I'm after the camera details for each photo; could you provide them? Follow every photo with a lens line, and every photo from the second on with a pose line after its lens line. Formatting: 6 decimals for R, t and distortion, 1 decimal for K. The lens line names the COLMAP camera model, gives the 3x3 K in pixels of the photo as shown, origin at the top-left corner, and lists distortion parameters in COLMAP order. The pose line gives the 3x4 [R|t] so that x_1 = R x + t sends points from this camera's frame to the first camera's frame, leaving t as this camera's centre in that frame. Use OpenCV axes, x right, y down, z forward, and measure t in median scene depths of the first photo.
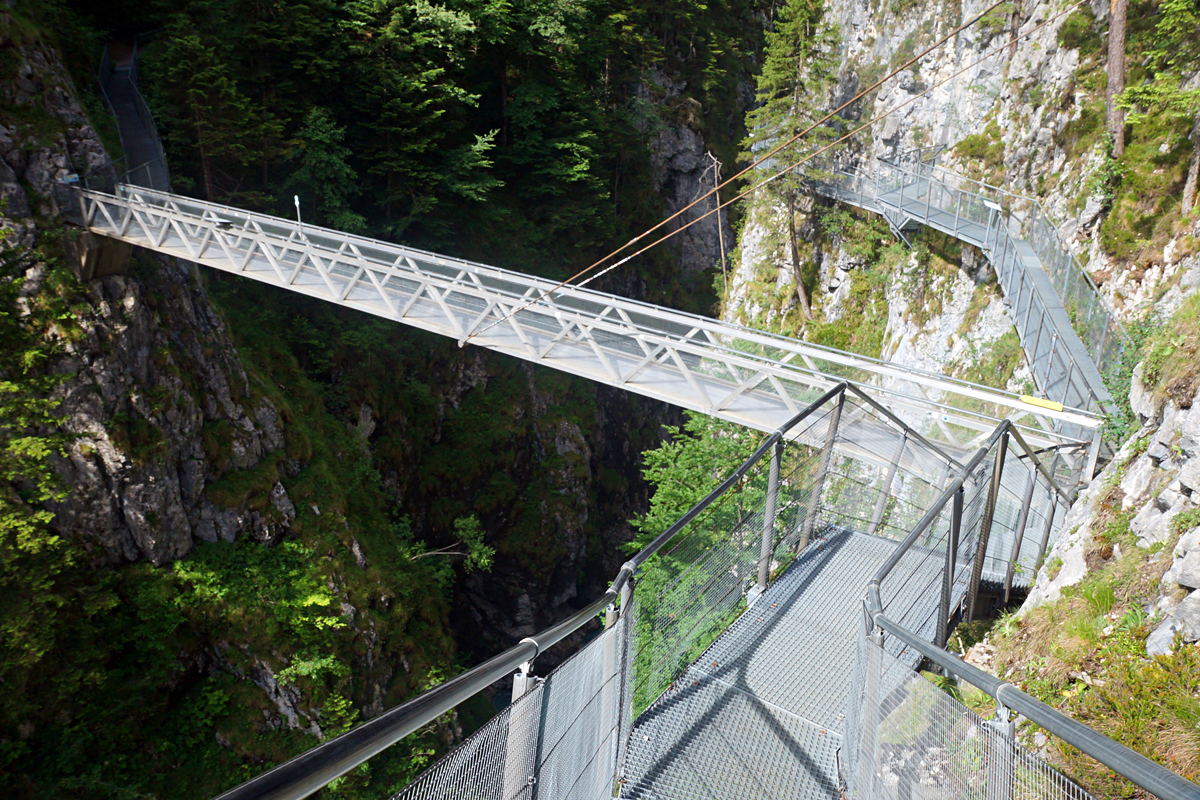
lens RADIAL K [[1009.6, 0, 606.1], [0, 1009.6, 403.5], [0, 0, 1]] dist [-0.096701, 0.076080]
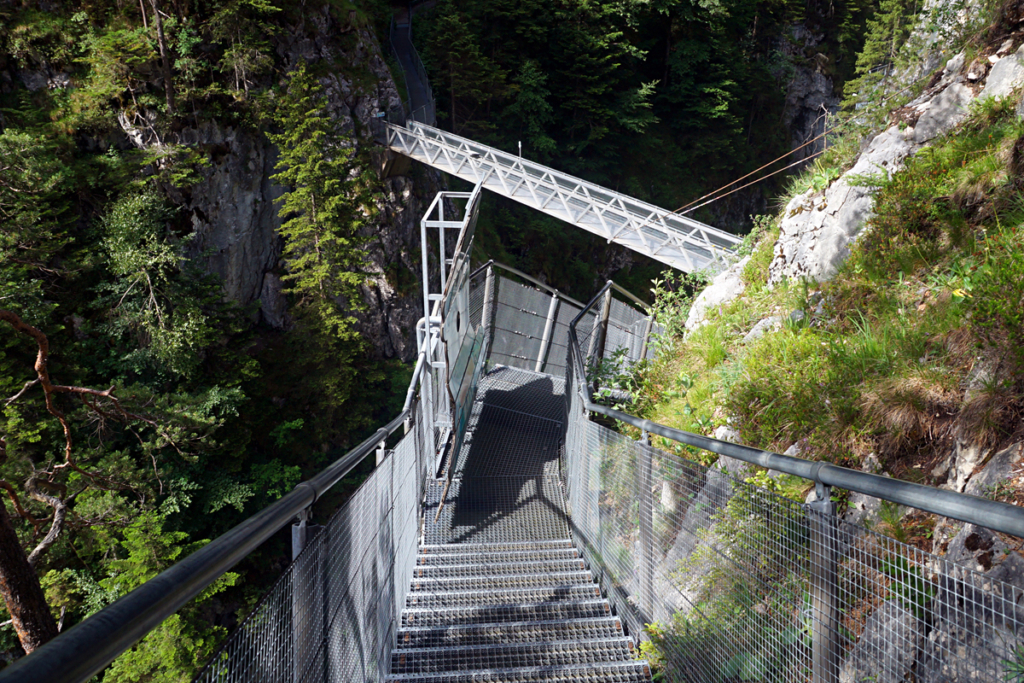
lens RADIAL K [[861.5, 0, 513.1], [0, 861.5, 332.1], [0, 0, 1]] dist [-0.096701, 0.076080]
pose [[0.961182, 0.116069, -0.250313, 0.038239], [-0.101843, 0.992398, 0.069098, 0.004007], [0.256430, -0.040923, 0.965696, -0.211168]]
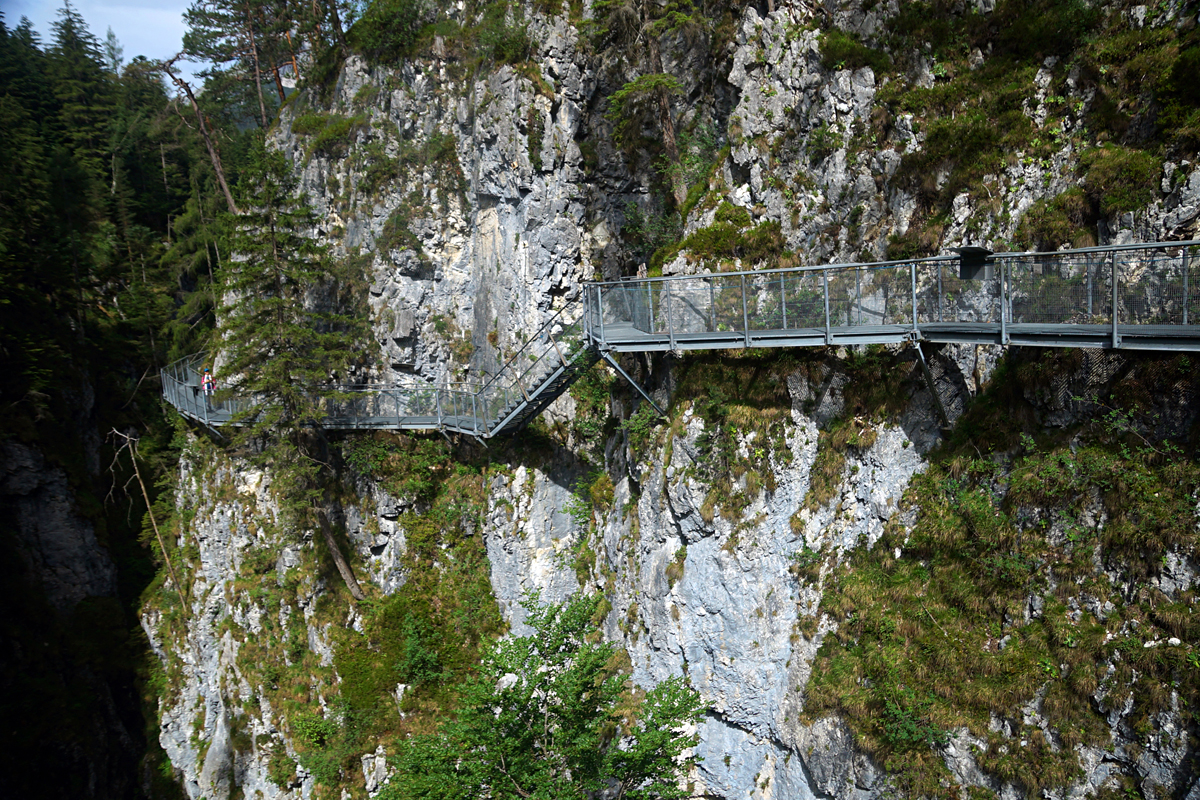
lens RADIAL K [[870.9, 0, 599.4], [0, 870.9, 392.6], [0, 0, 1]] dist [-0.105315, 0.017376]
pose [[0.715285, -0.169403, 0.677990, -0.073580], [0.363581, 0.918741, -0.154023, -0.070448], [-0.596805, 0.356675, 0.718753, 0.456534]]
